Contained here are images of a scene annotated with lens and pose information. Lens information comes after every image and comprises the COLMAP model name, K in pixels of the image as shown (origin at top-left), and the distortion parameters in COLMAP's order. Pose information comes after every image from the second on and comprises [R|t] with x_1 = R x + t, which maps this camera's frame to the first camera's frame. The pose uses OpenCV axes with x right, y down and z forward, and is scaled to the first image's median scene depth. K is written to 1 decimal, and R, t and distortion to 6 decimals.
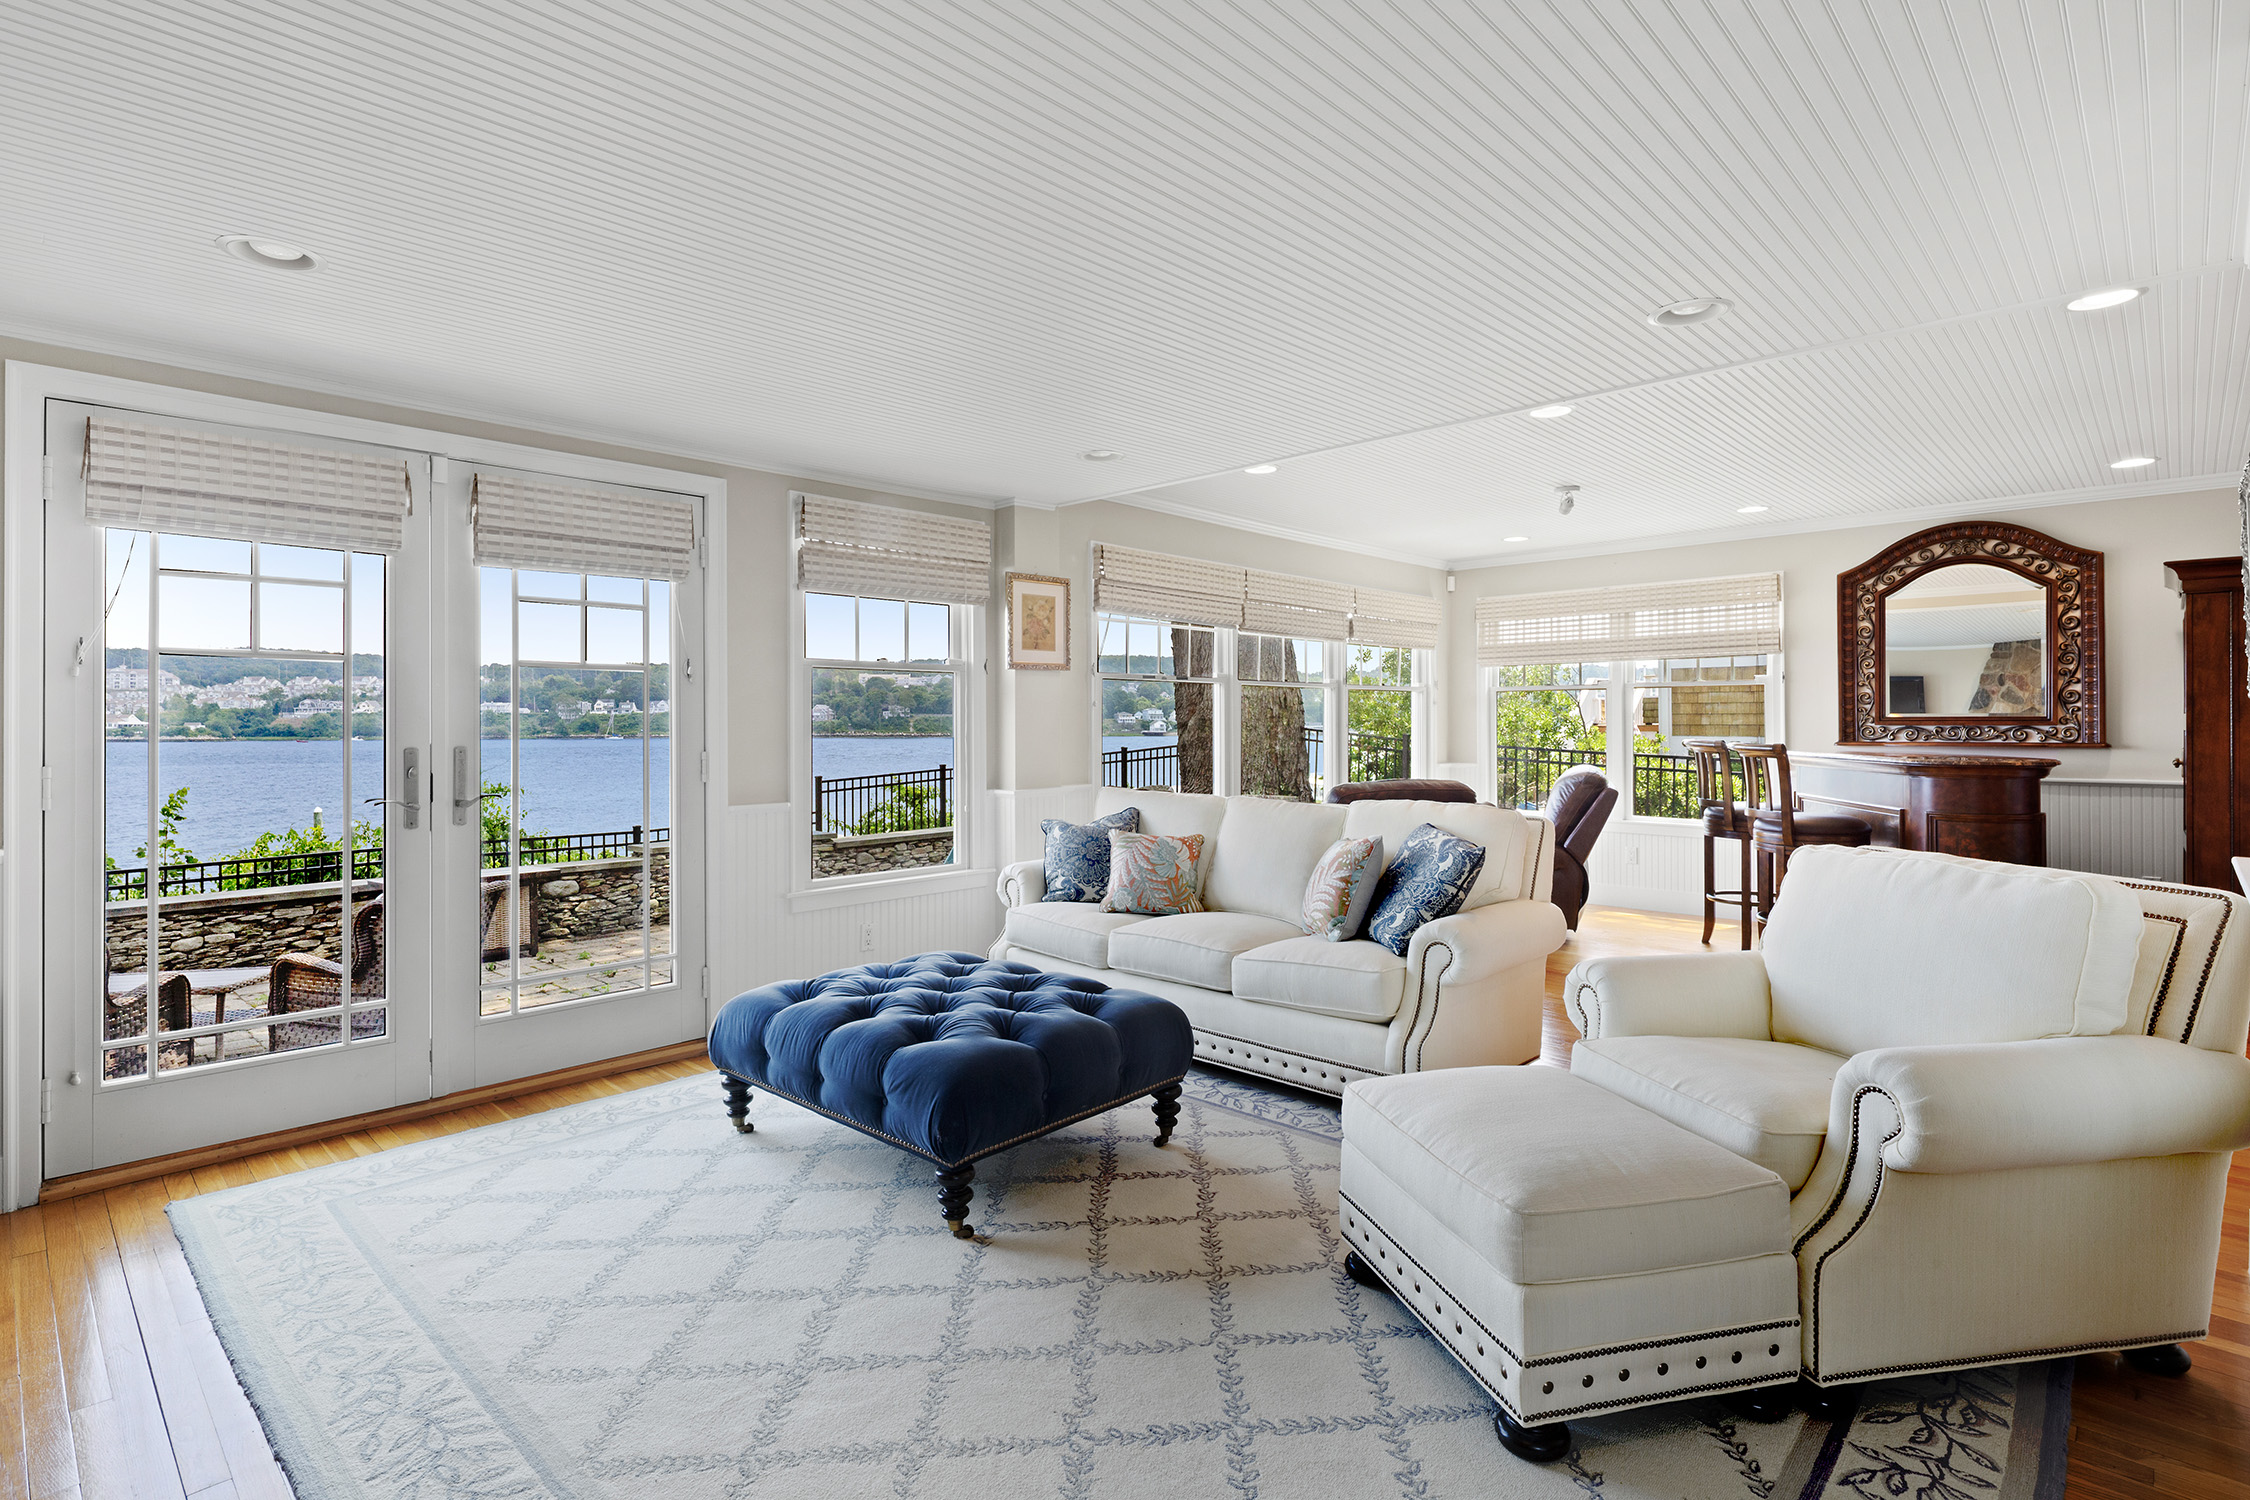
lens RADIAL K [[1099.3, 0, 1113.7], [0, 1099.3, 717.1], [0, 0, 1]] dist [-0.001177, -0.001879]
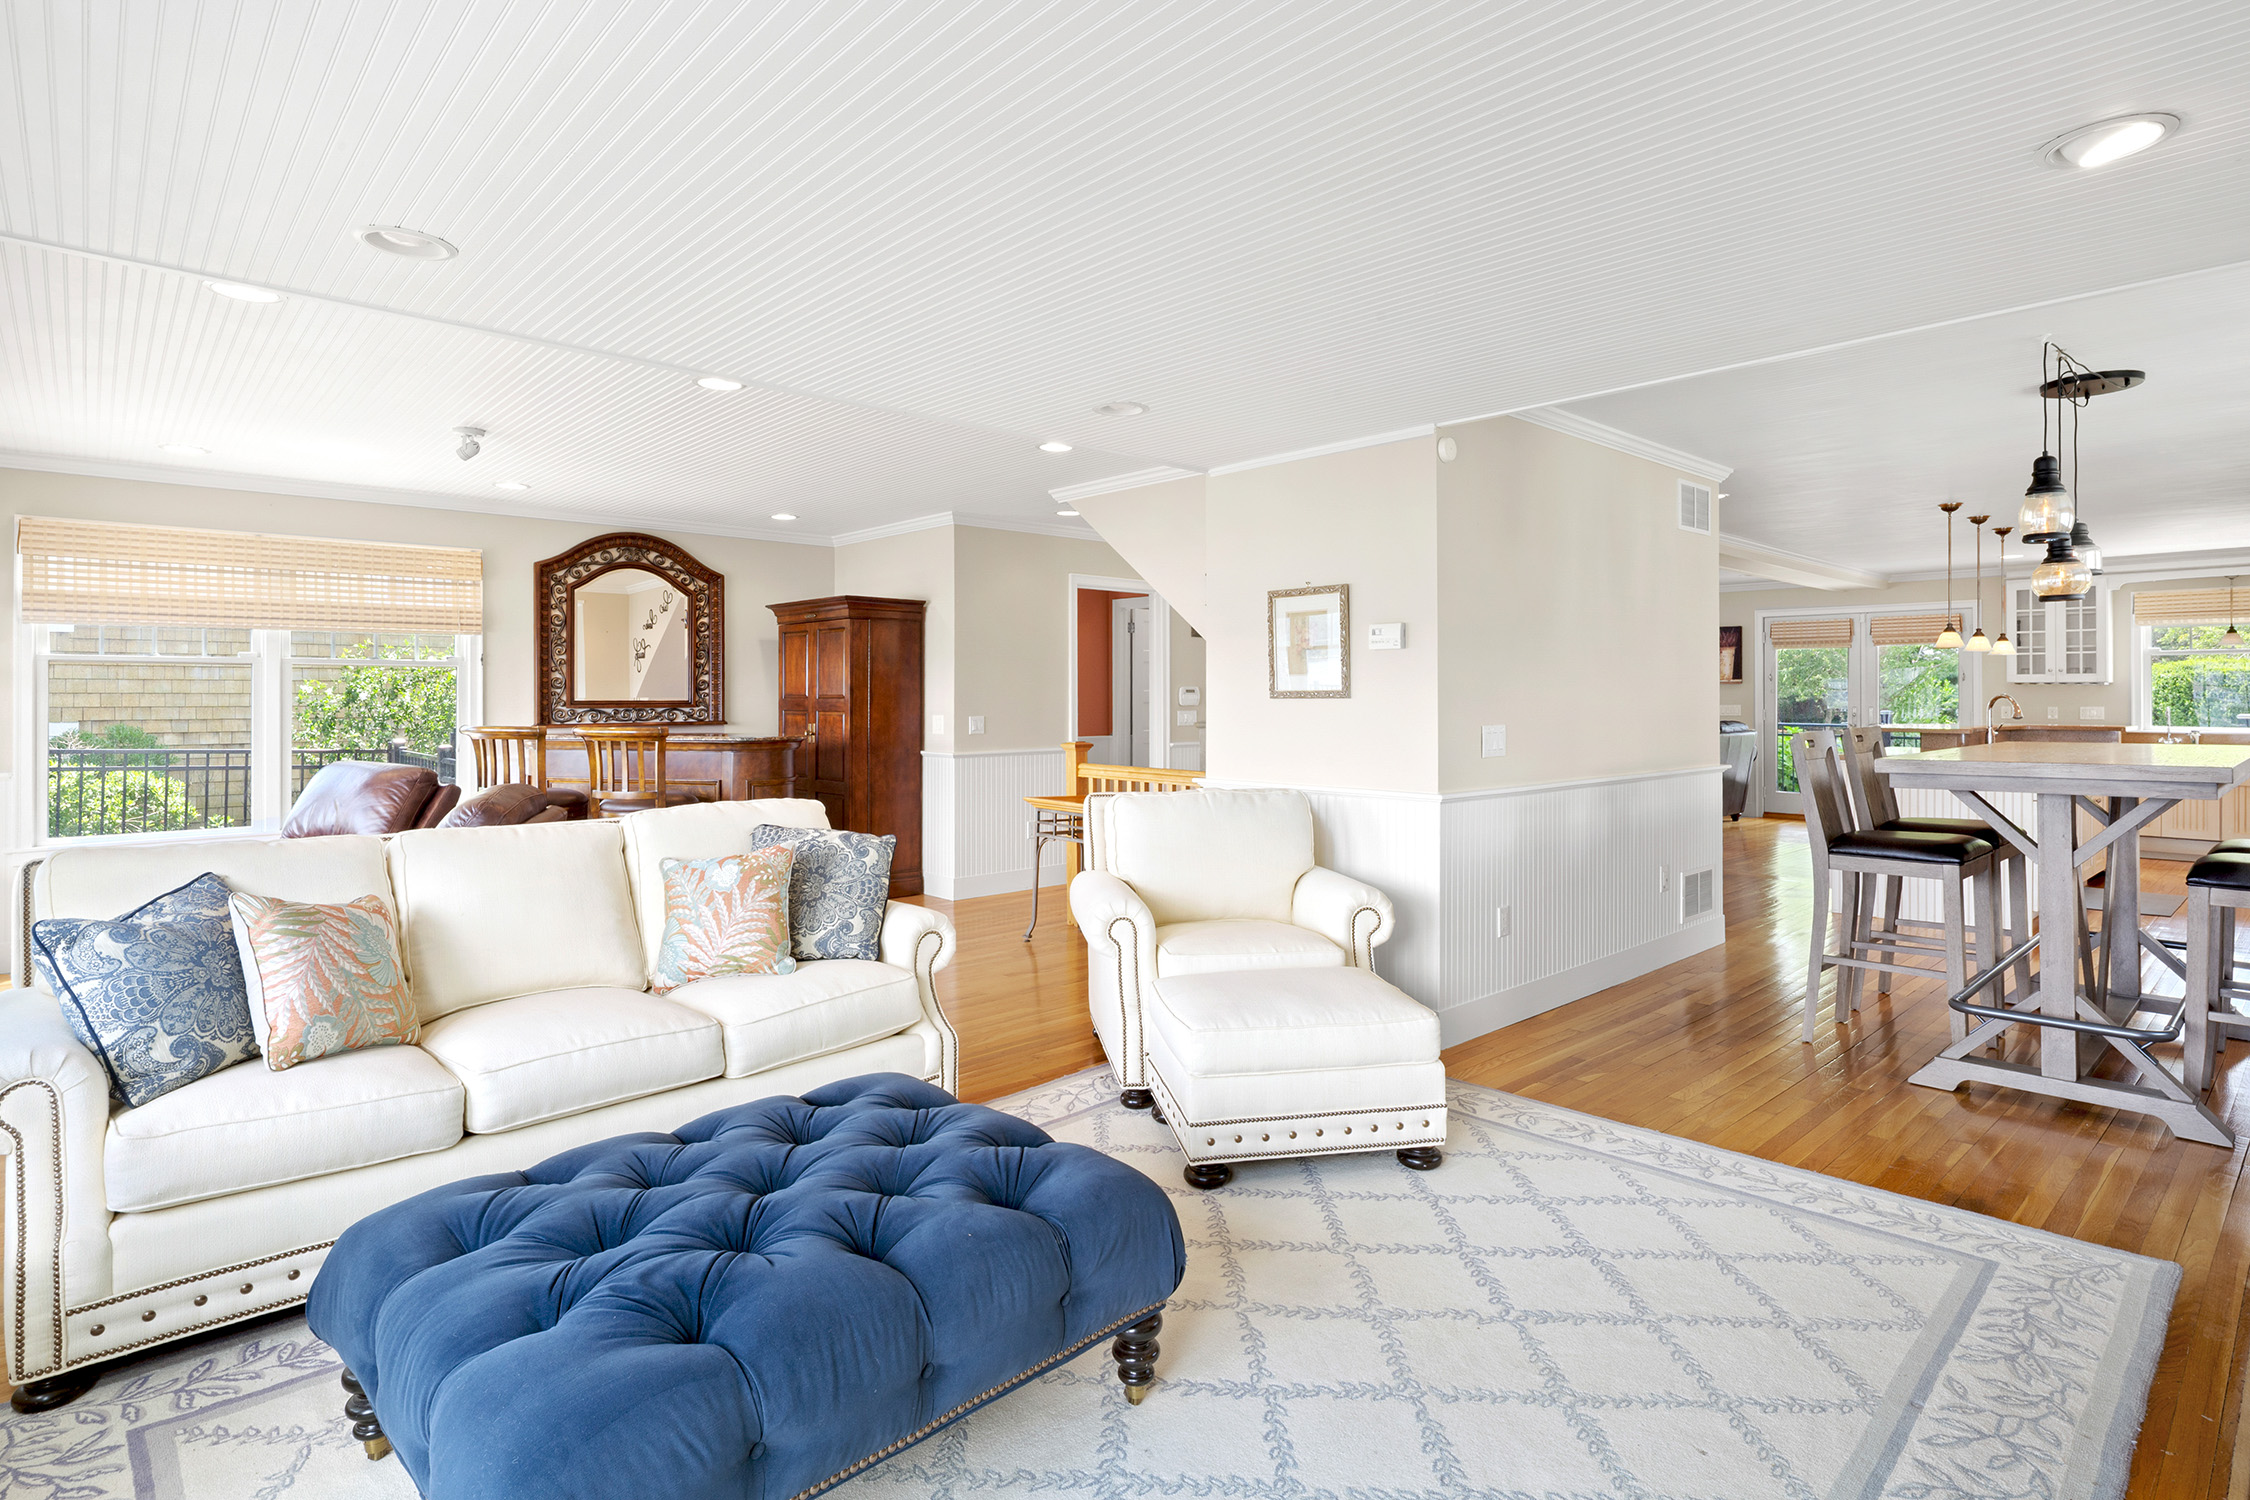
lens RADIAL K [[1137.8, 0, 1126.3], [0, 1137.8, 690.2], [0, 0, 1]] dist [0.001164, -0.000340]
pose [[0.052453, 0.007107, 0.998598, -0.406421], [-0.003681, 0.999969, -0.006923, -0.004930], [-0.998617, -0.003313, 0.052477, 0.424417]]
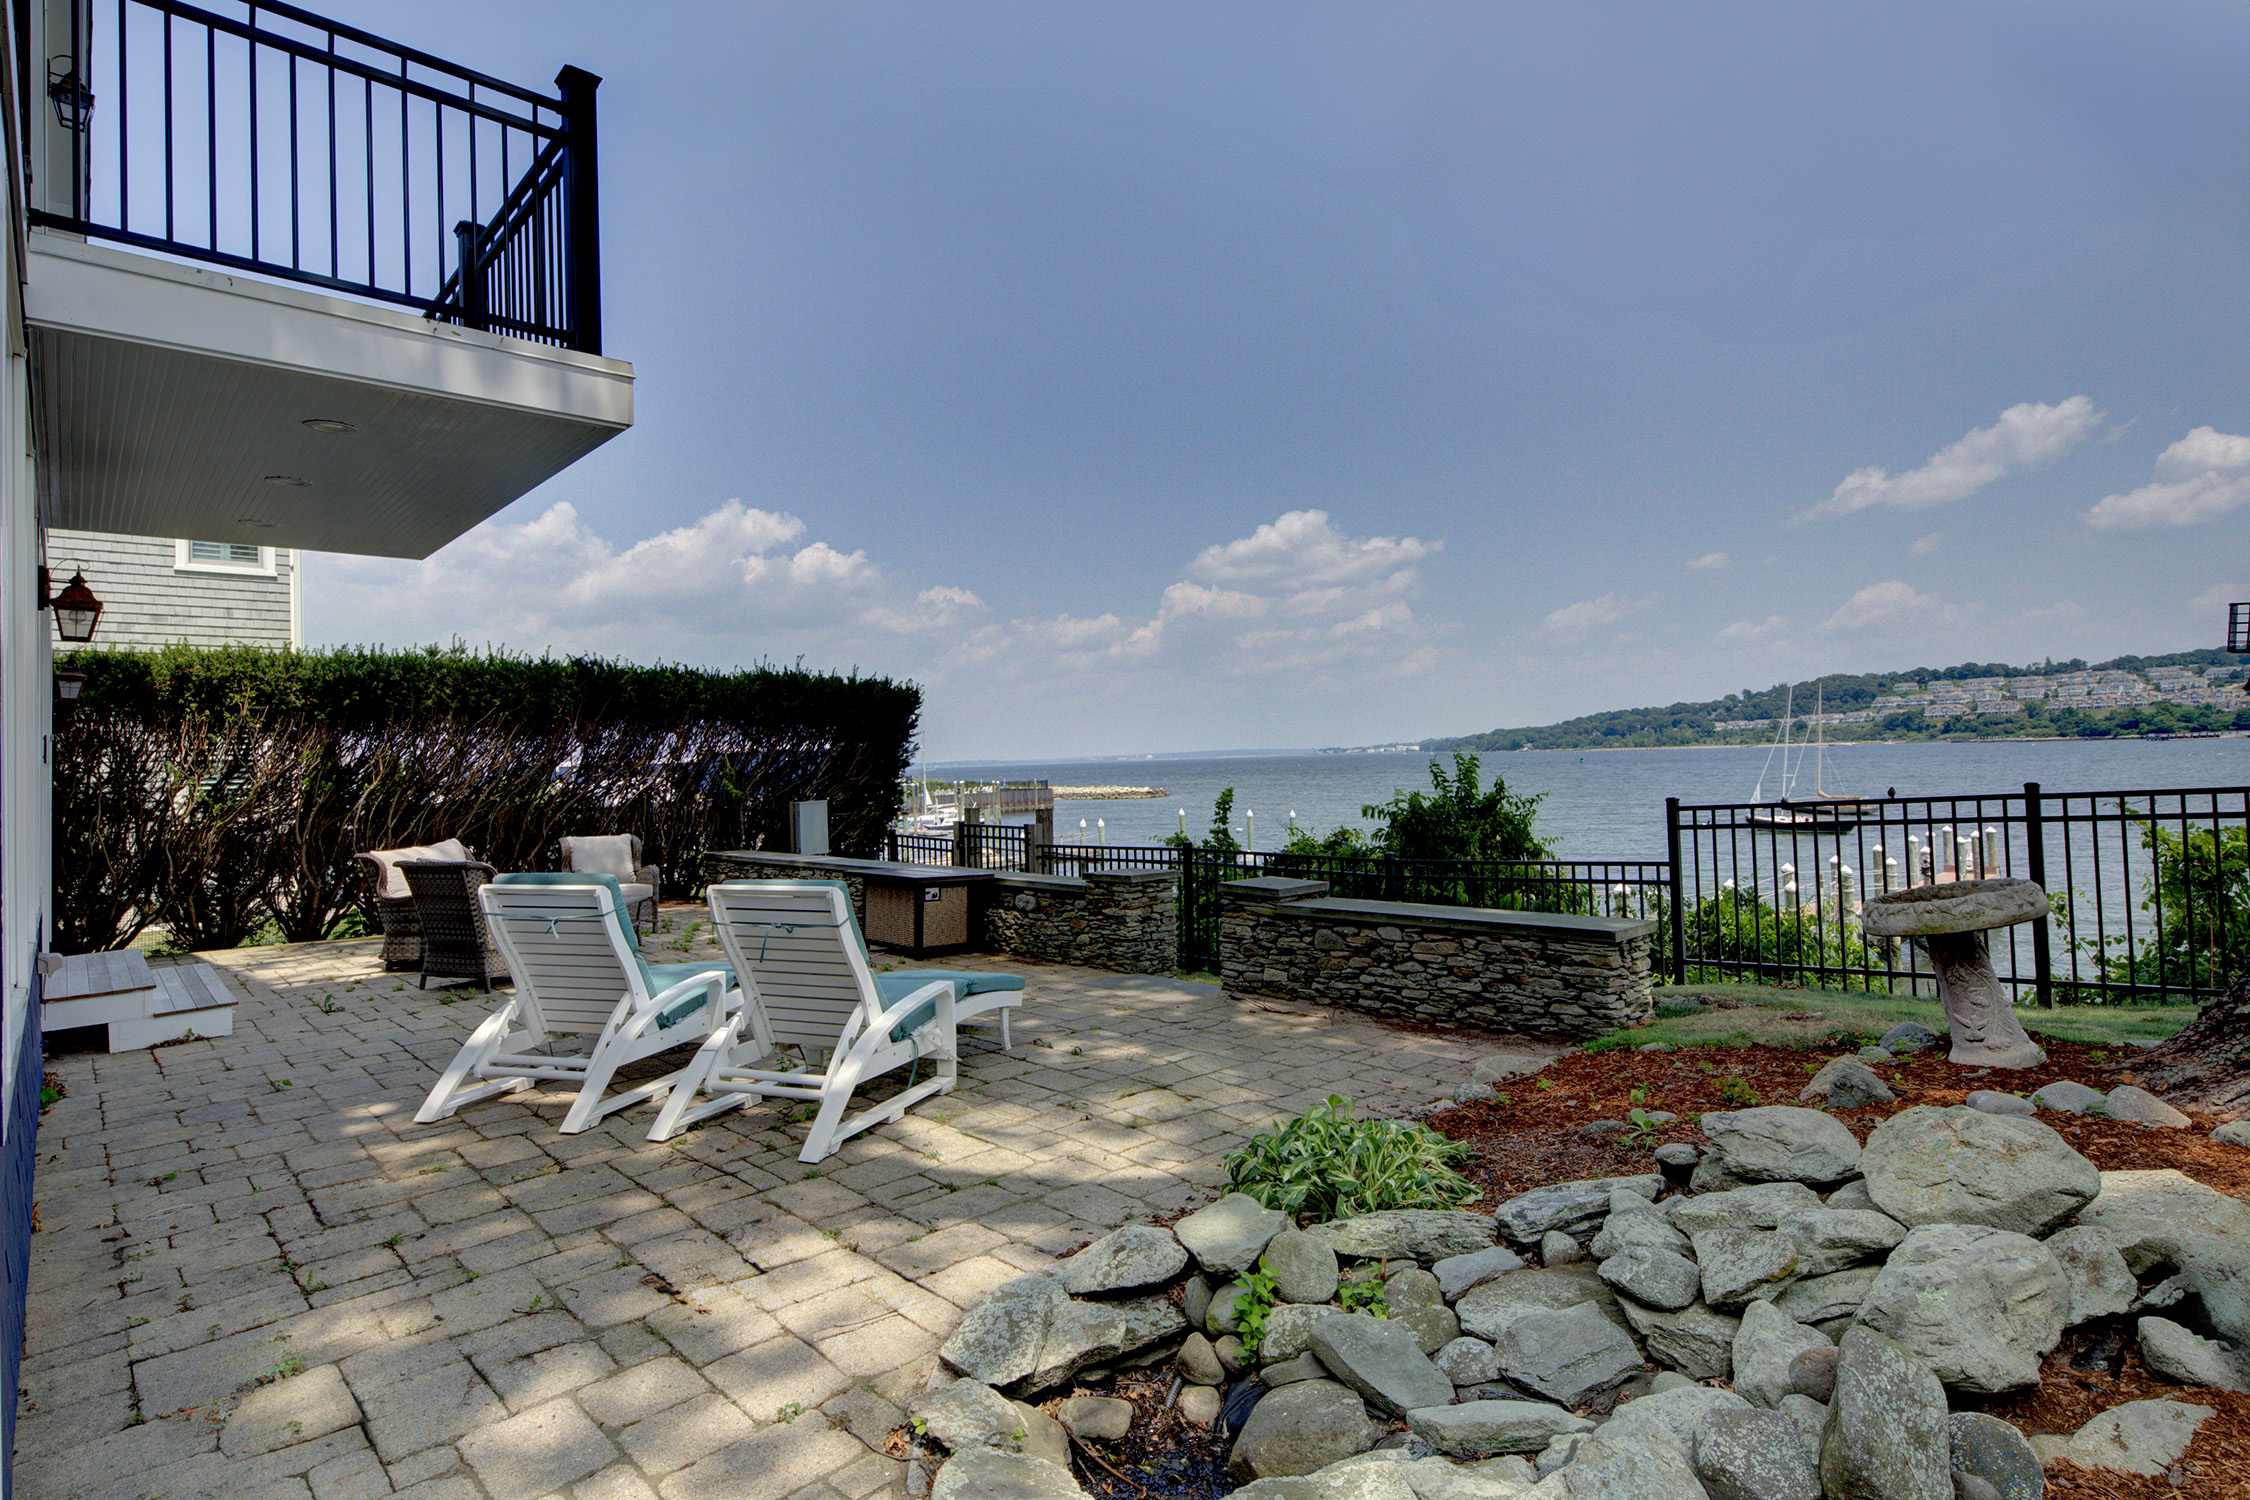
lens RADIAL K [[1126.6, 0, 1119.7], [0, 1126.6, 716.0], [0, 0, 1]] dist [0.005082, 0.000334]
pose [[-0.042032, -0.033996, -0.998538, 0.698406], [0.037798, 0.998651, -0.035591, 0.051263], [0.998401, -0.039239, -0.040691, 1.707061]]
